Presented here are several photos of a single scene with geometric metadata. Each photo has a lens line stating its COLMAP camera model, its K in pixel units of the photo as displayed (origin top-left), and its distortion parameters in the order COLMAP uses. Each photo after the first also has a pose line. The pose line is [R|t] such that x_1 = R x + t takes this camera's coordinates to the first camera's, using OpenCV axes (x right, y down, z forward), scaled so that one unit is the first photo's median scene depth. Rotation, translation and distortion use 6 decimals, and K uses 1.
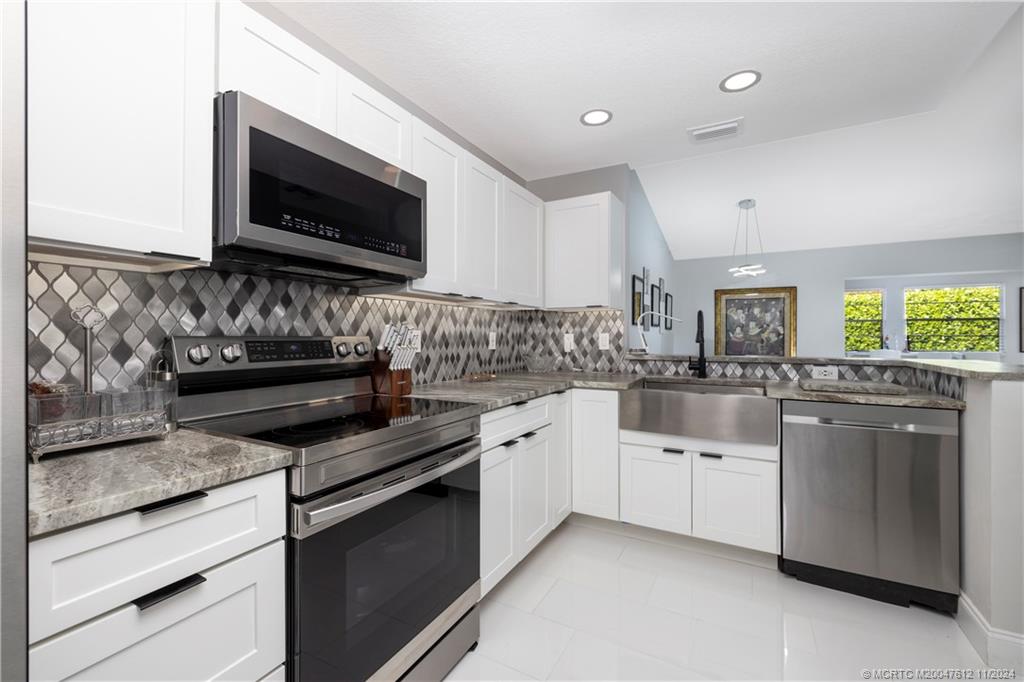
lens RADIAL K [[431.3, 0, 512.4], [0, 431.3, 332.3], [0, 0, 1]] dist [0.008733, -0.000926]
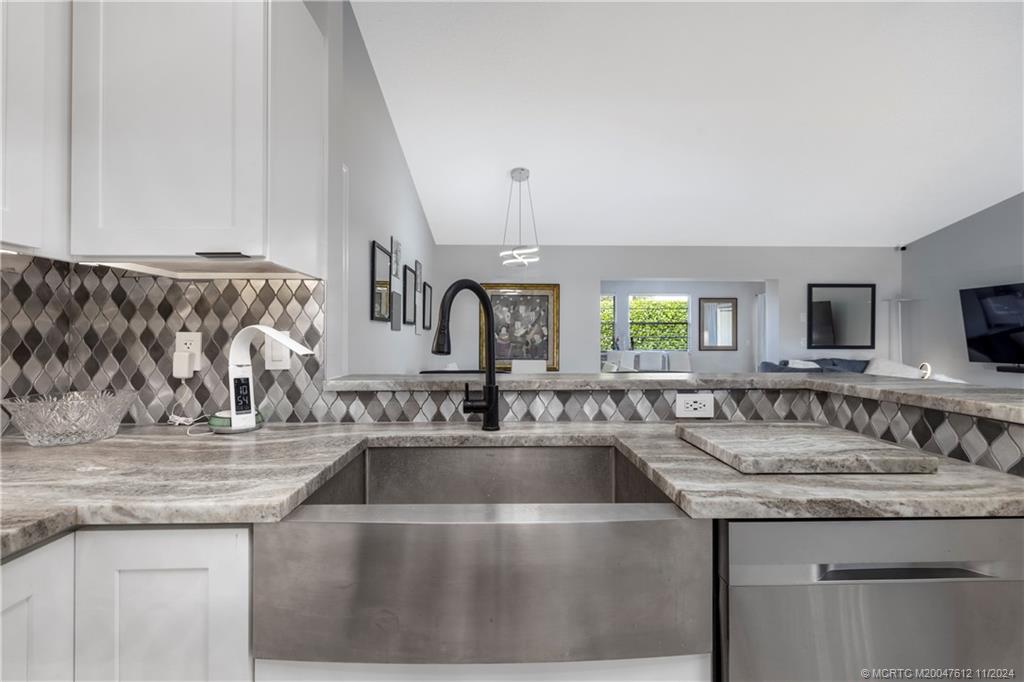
lens RADIAL K [[431.3, 0, 505.8], [0, 431.3, 330.0], [0, 0, 1]] dist [0.008733, -0.000926]
pose [[0.866195, 0.007968, 0.499643, 0.193931], [-0.003607, 0.999947, -0.009693, 0.004246], [-0.499694, 0.006593, 0.866177, 0.516491]]
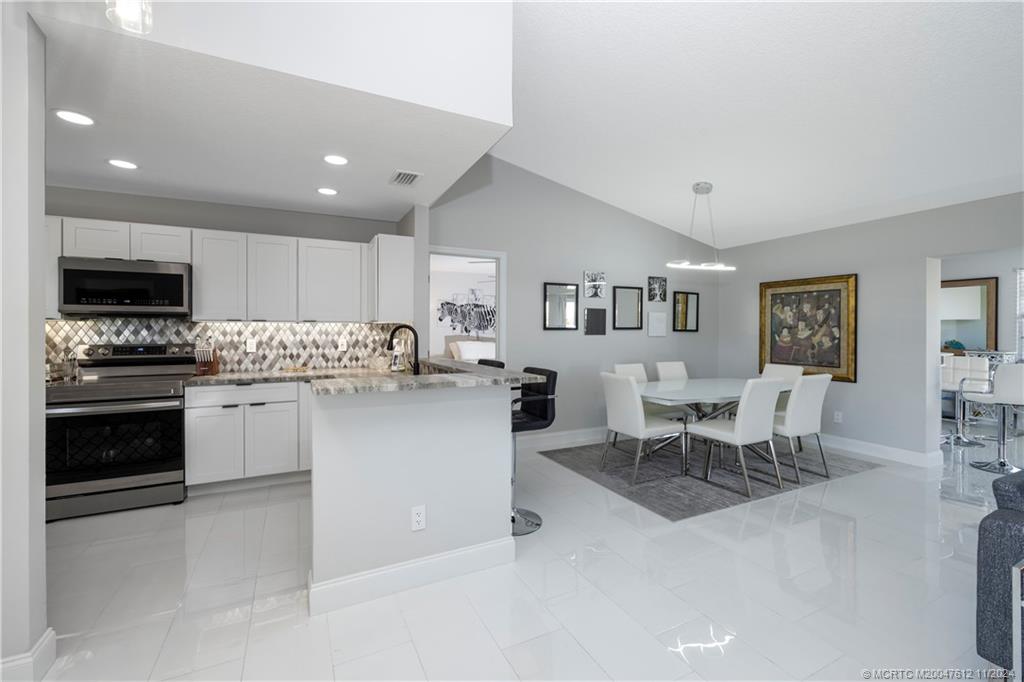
lens RADIAL K [[431.3, 0, 510.8], [0, 431.3, 334.3], [0, 0, 1]] dist [0.008733, -0.000926]
pose [[0.823816, 0.002972, -0.566850, 1.178829], [0.005640, 0.999894, 0.013438, -0.030871], [0.566829, -0.014268, 0.823712, 0.125003]]
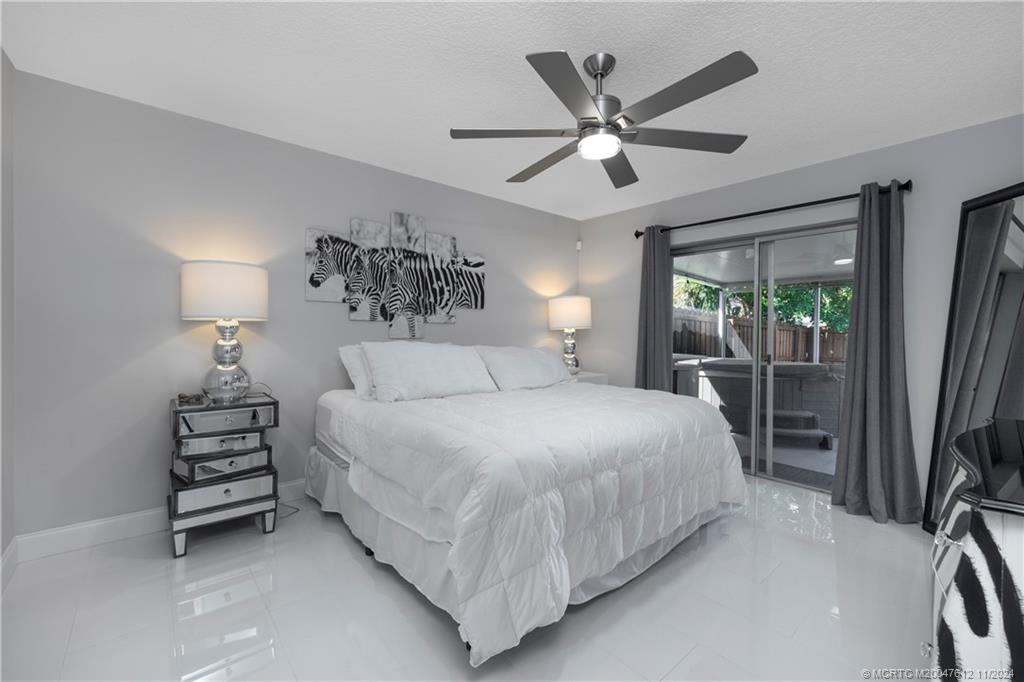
lens RADIAL K [[431.3, 0, 507.1], [0, 431.3, 334.6], [0, 0, 1]] dist [0.008733, -0.000926]
pose [[0.937471, 0.011428, -0.347876, 0.114454], [-0.005979, 0.999842, 0.016734, 0.009789], [0.348012, -0.013607, 0.937391, 1.251881]]
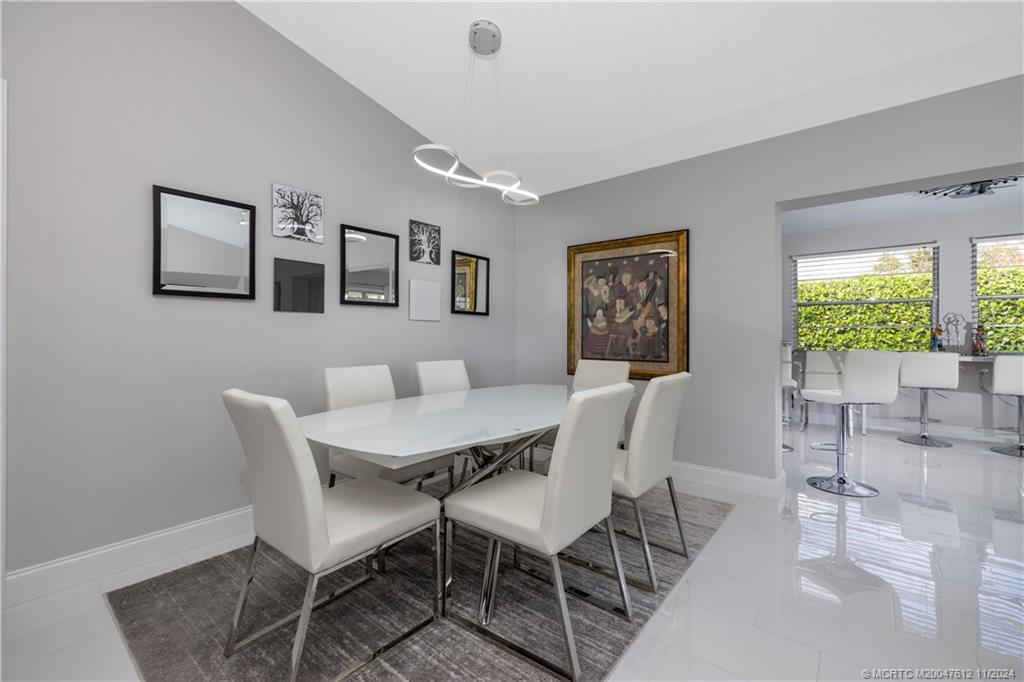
lens RADIAL K [[431.3, 0, 511.3], [0, 431.3, 332.3], [0, 0, 1]] dist [0.008733, -0.000926]
pose [[0.984855, -0.002583, -0.173359, 1.070418], [0.002971, 0.999994, 0.001977, 0.034793], [0.173353, -0.002462, 0.984857, 0.899030]]
